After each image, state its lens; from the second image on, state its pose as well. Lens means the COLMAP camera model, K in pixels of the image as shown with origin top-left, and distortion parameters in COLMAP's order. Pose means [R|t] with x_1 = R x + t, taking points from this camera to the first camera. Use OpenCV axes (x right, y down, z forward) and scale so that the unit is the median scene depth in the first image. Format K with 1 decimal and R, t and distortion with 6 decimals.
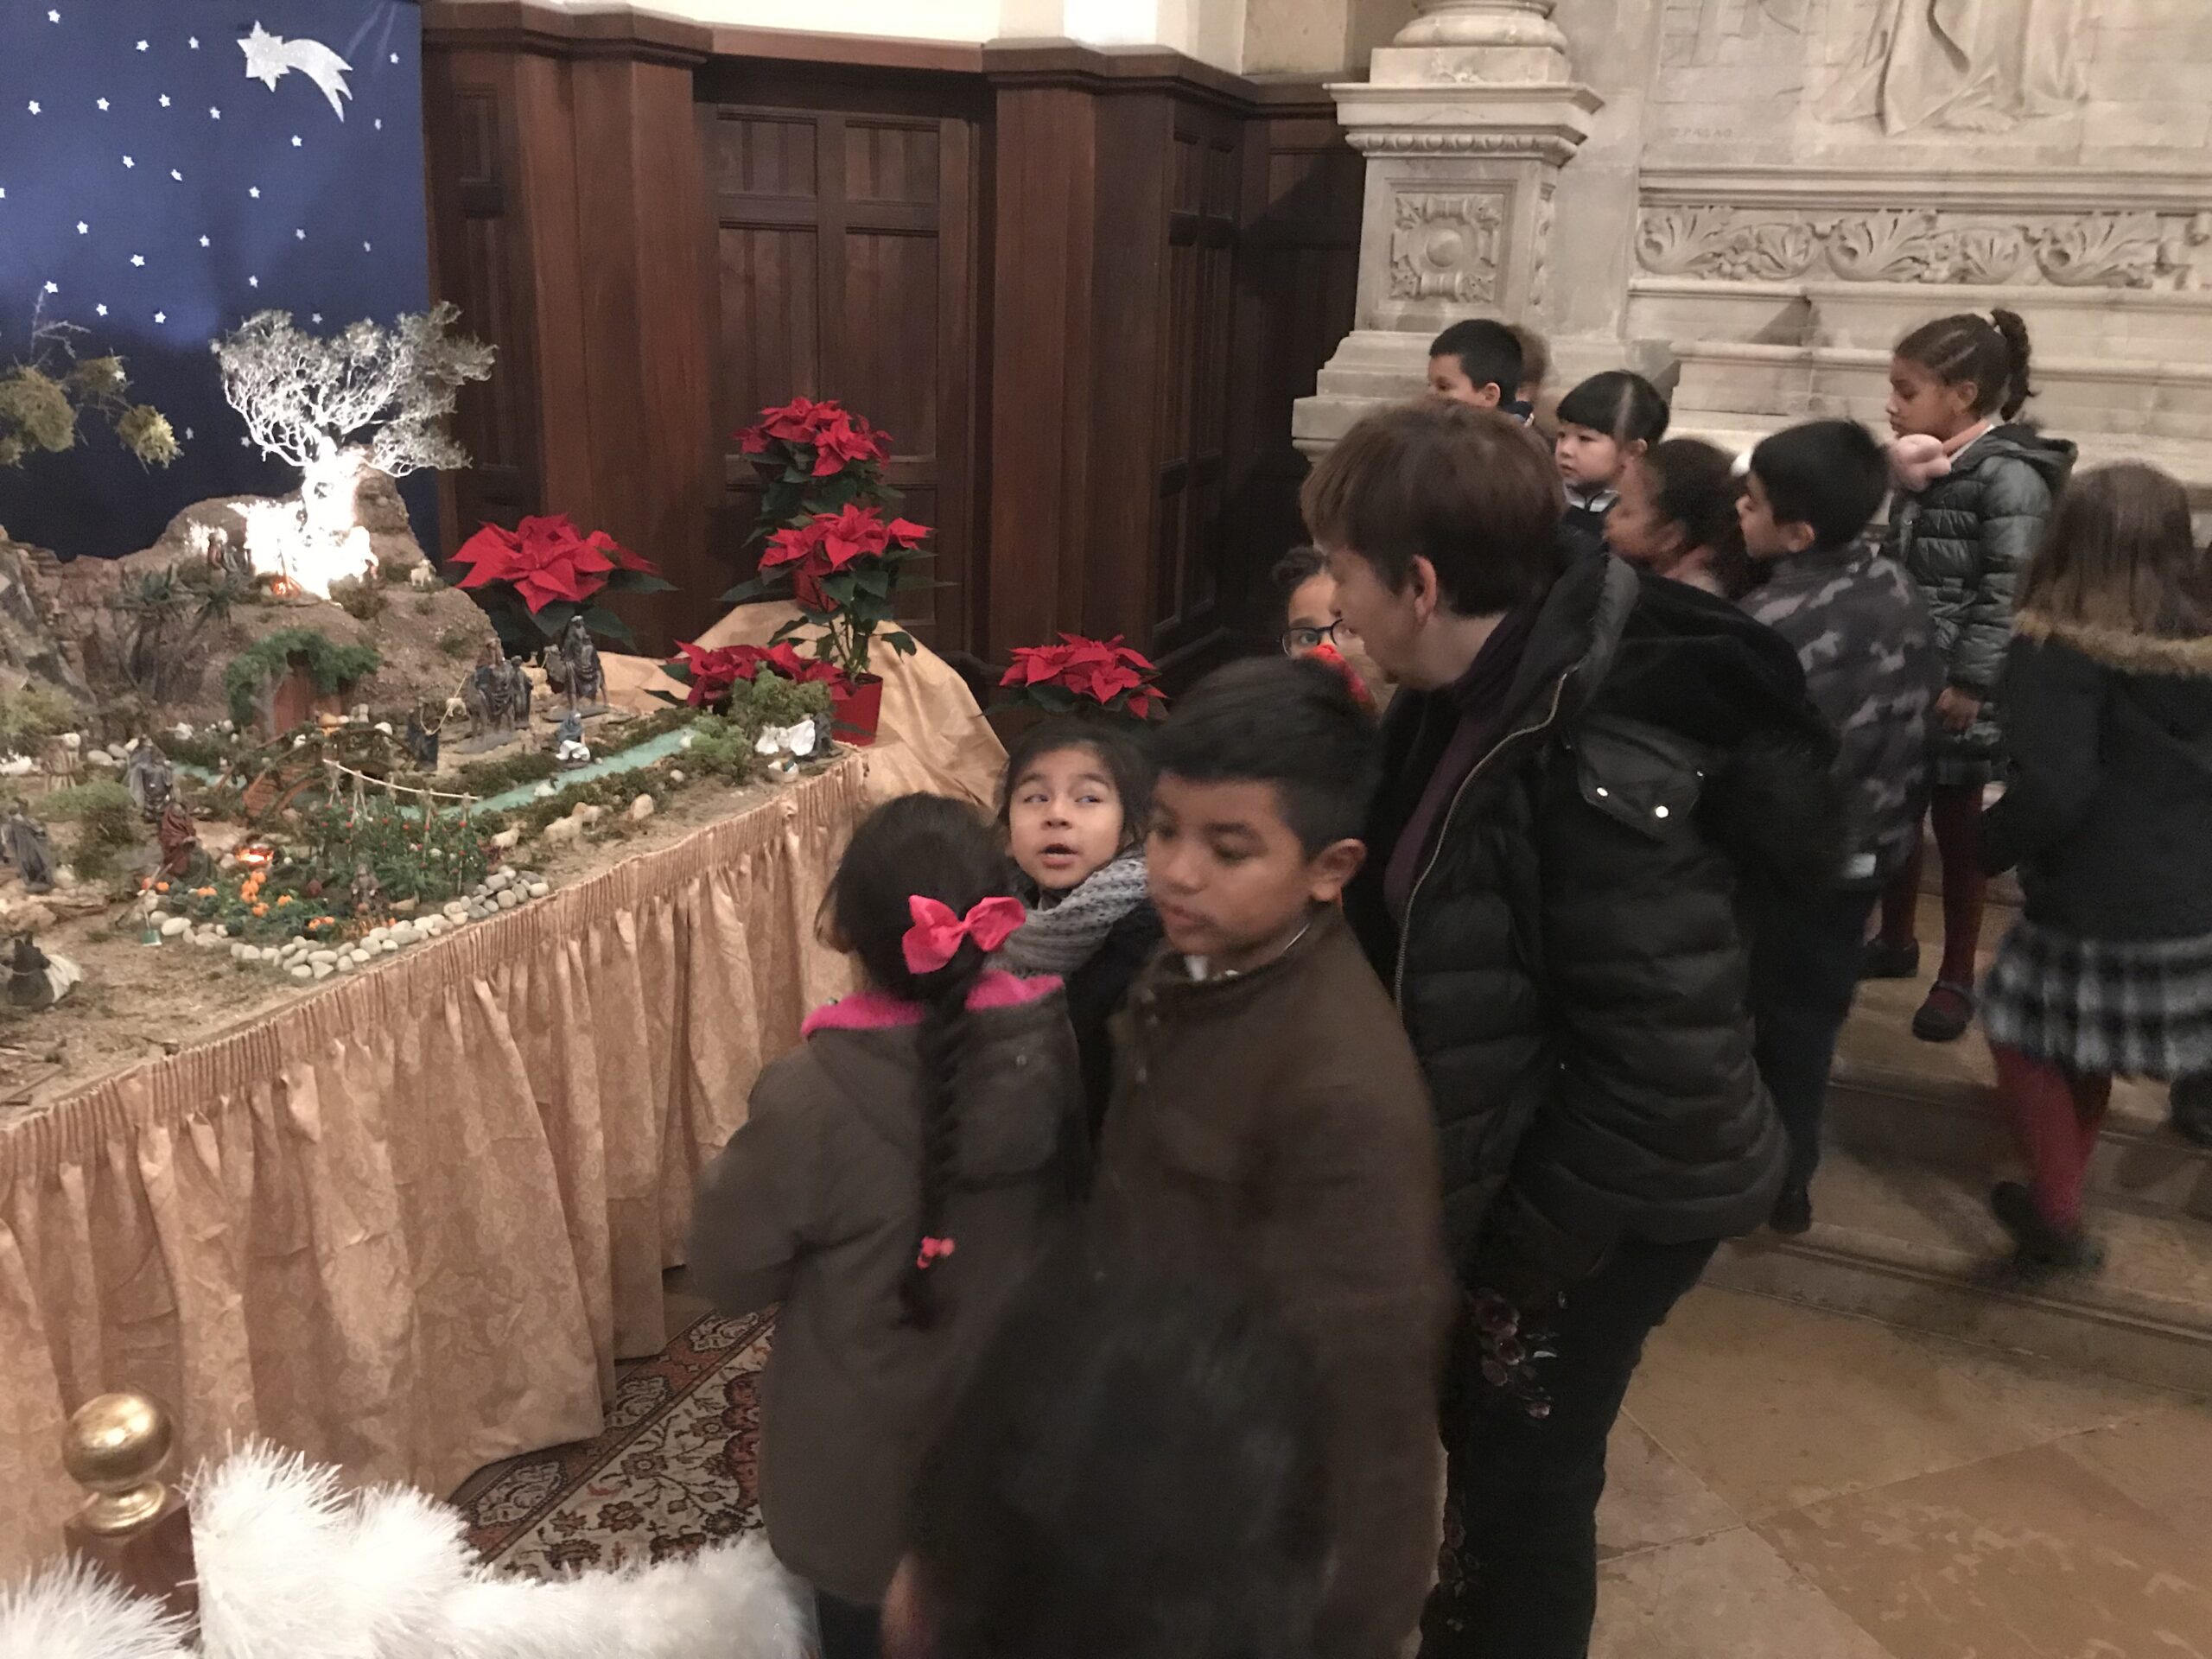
lens RADIAL K [[1821.1, 0, 1106.2], [0, 1821.1, 834.4], [0, 0, 1]] dist [0.013328, -0.006567]
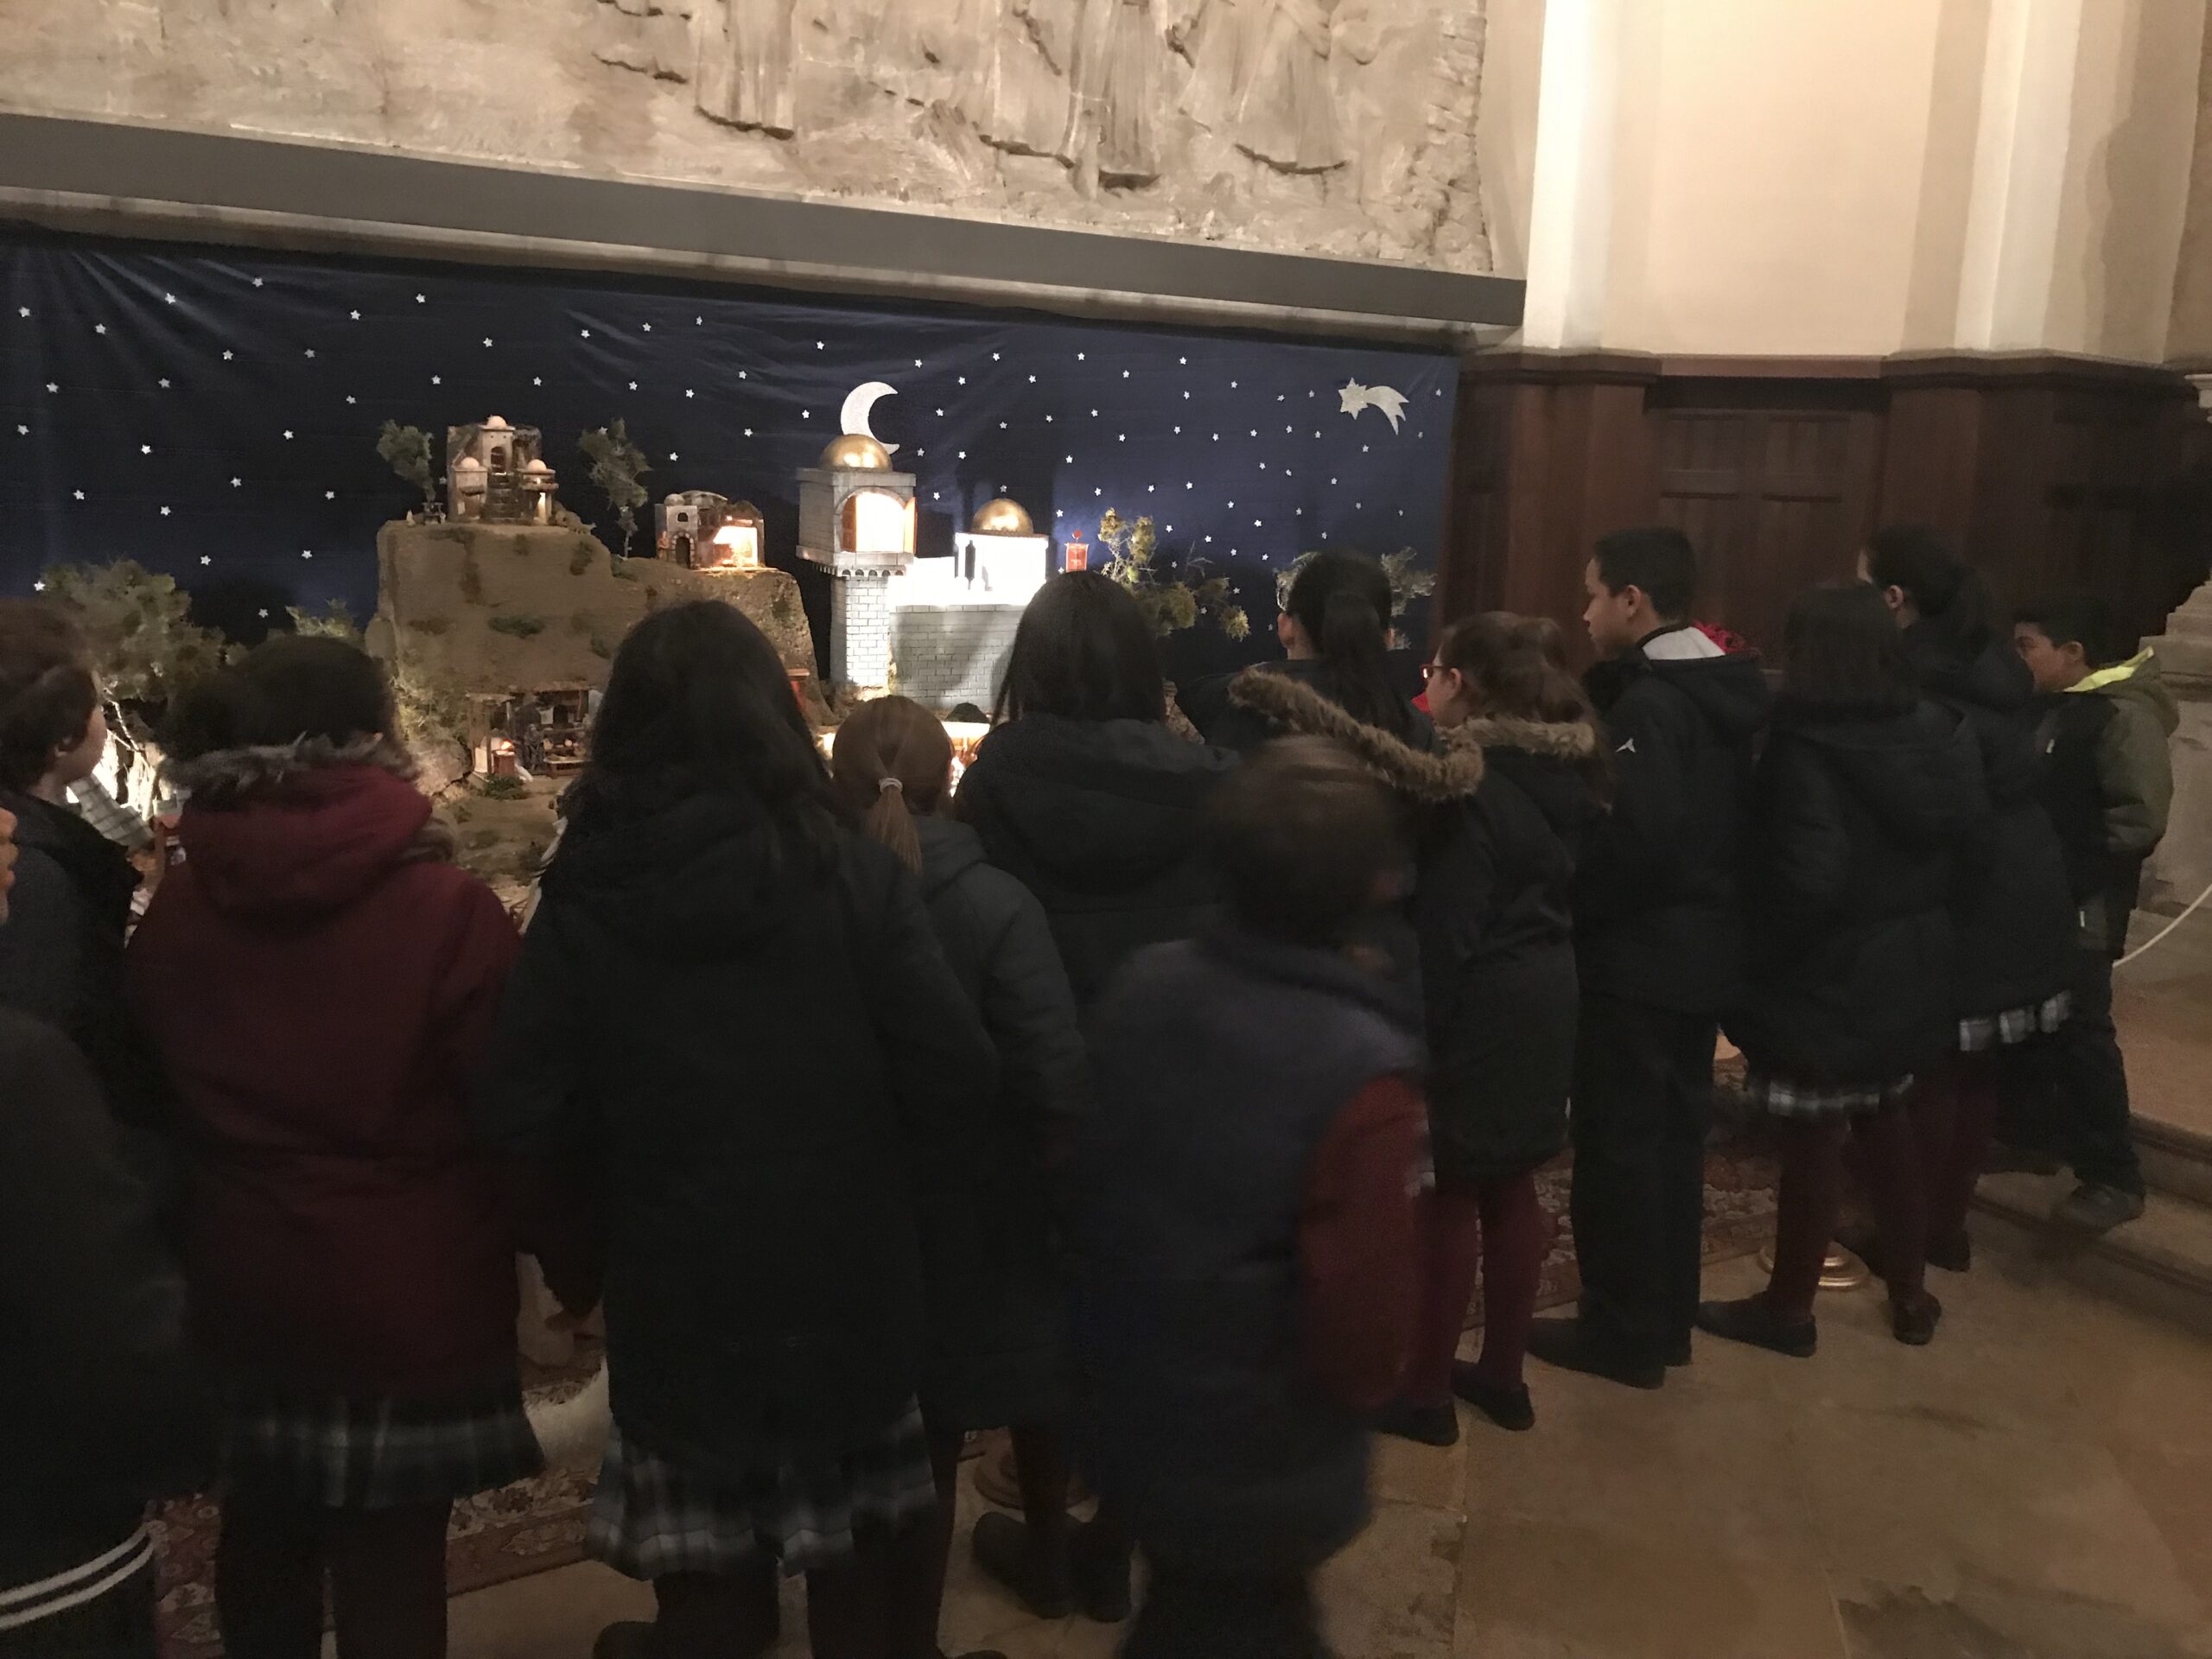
lens RADIAL K [[1821.1, 0, 1091.0], [0, 1821.1, 834.1], [0, 0, 1]] dist [0.013328, -0.006567]
pose [[0.814446, 0.099167, -0.571702, 0.250703], [-0.173017, 0.981971, -0.076147, 0.090294], [0.553844, 0.160932, 0.816920, -0.304049]]
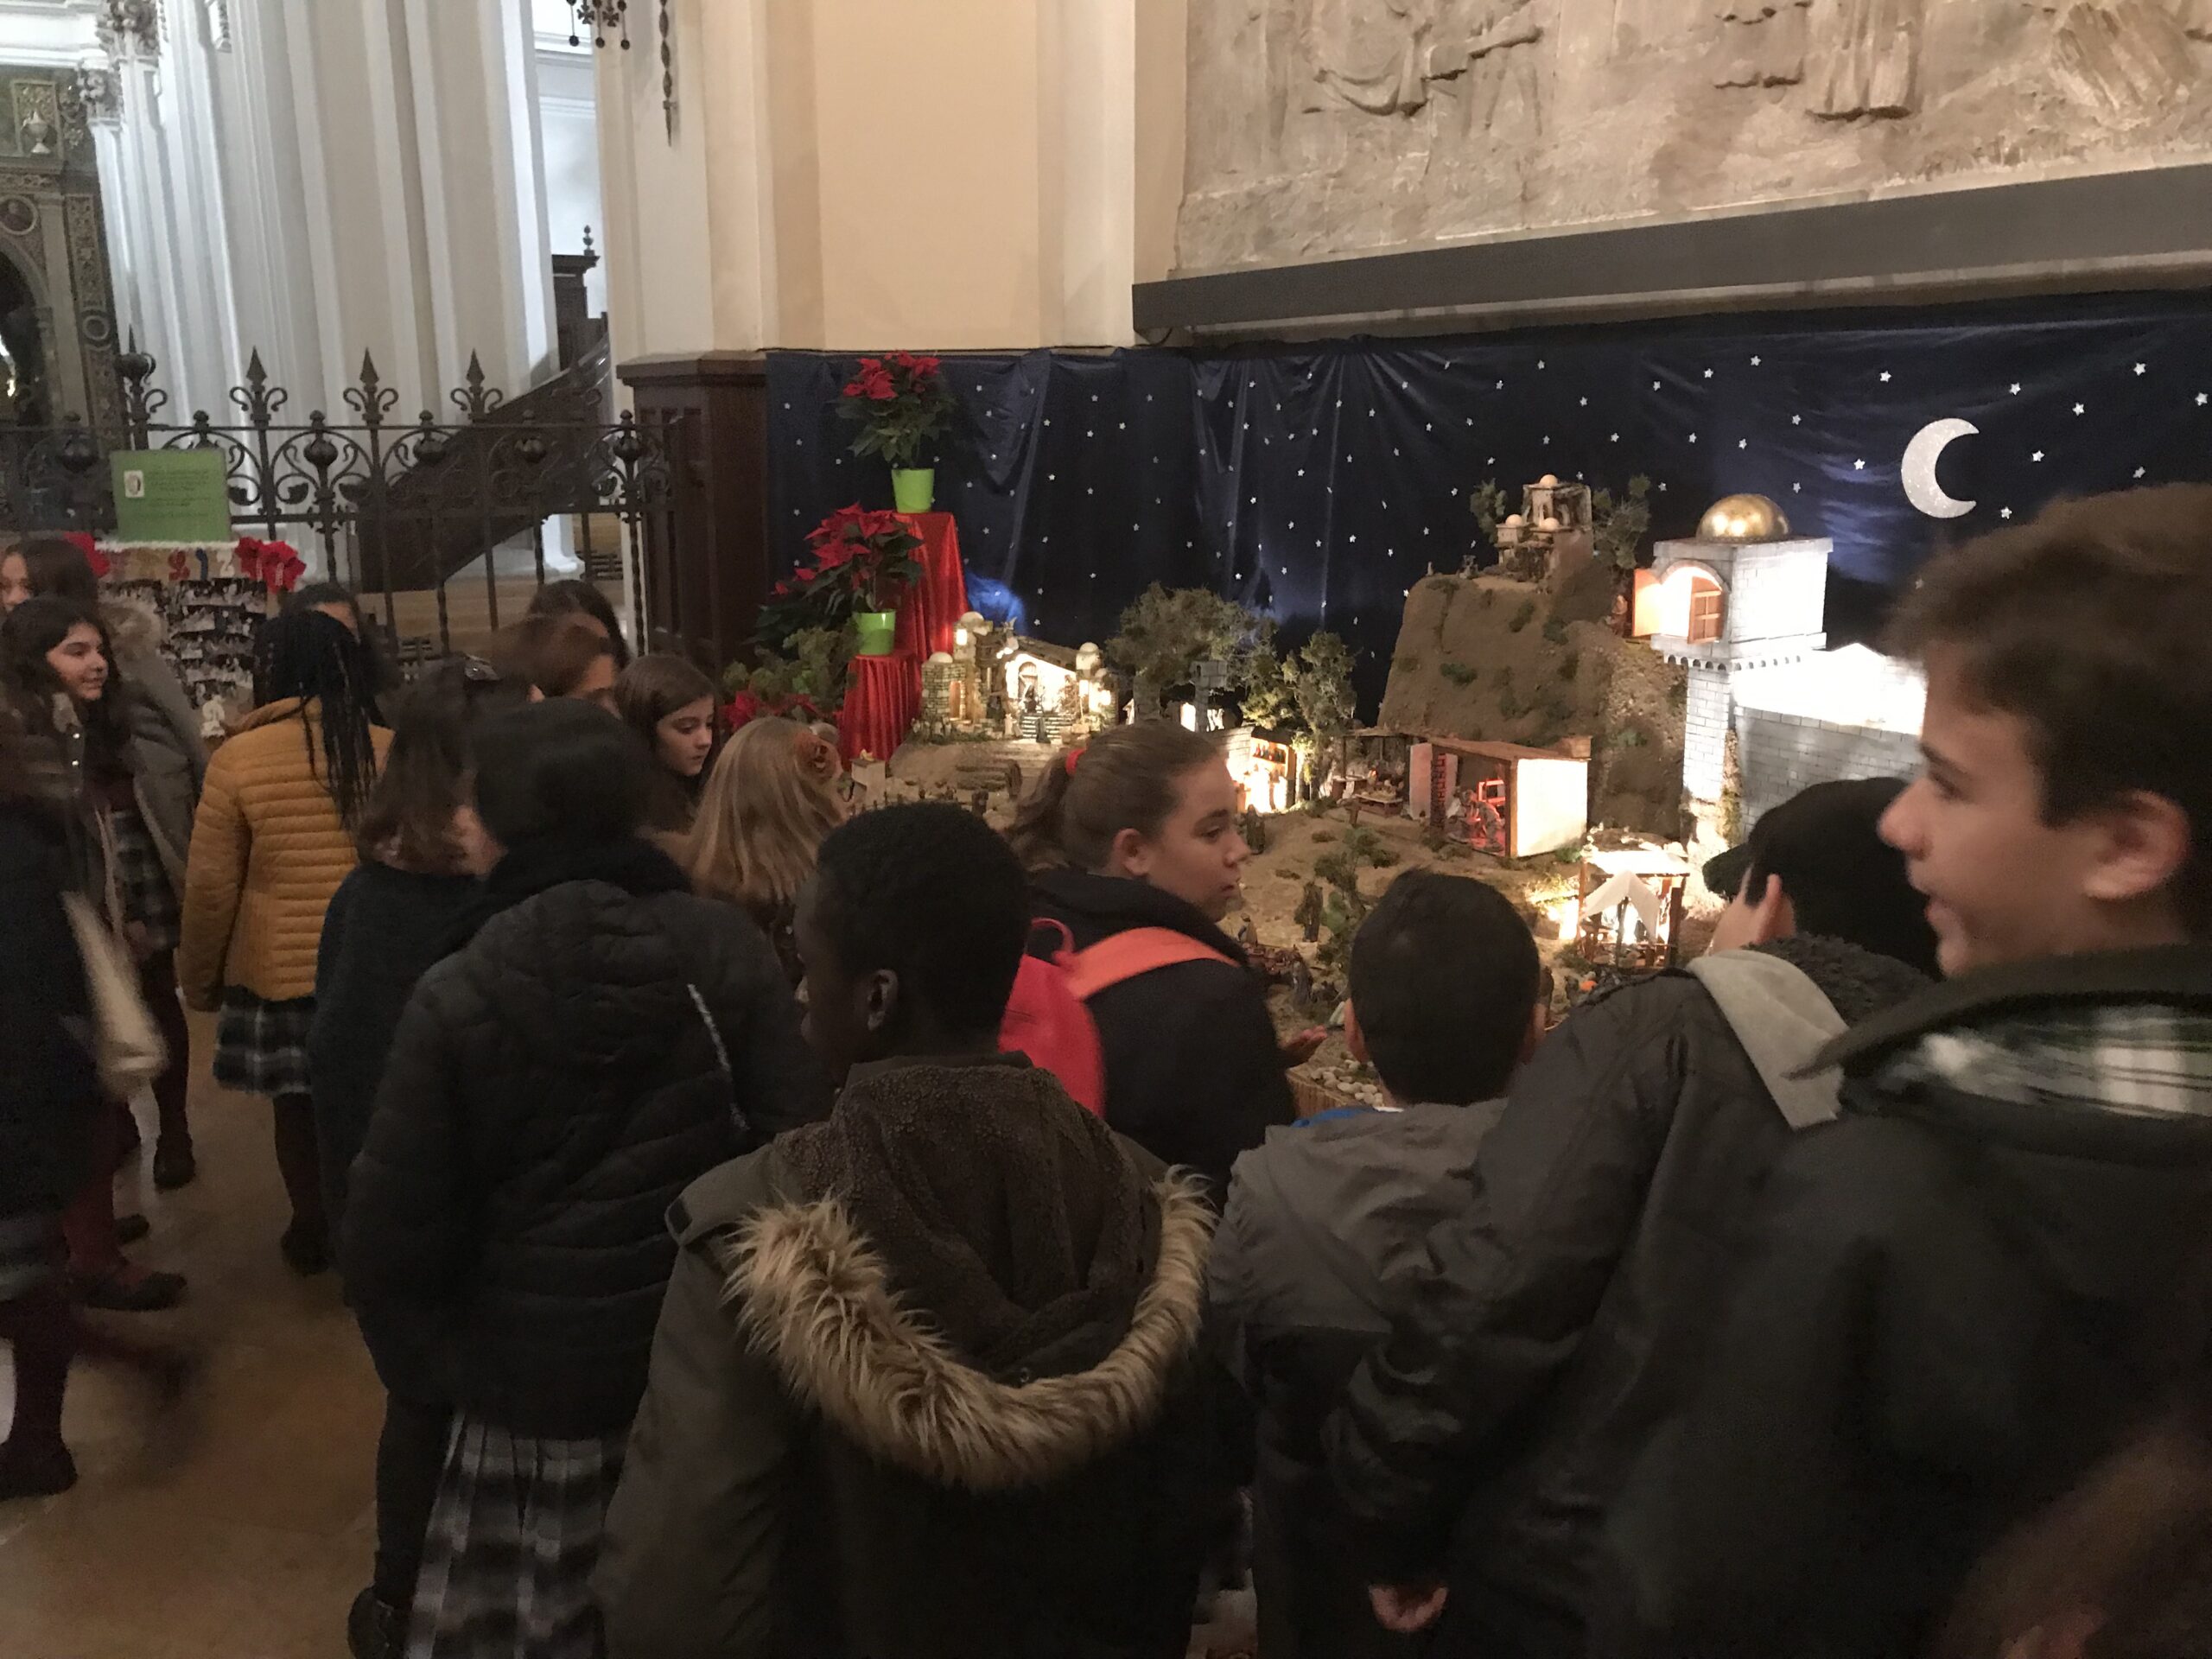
lens RADIAL K [[1821.1, 0, 1071.3], [0, 1821.1, 851.5], [0, 0, 1]] dist [0.013328, -0.006567]
pose [[-0.583714, 0.167384, -0.794519, 0.413996], [-0.249341, 0.894288, 0.371588, -0.283648], [0.772727, 0.415007, -0.480273, 0.681046]]
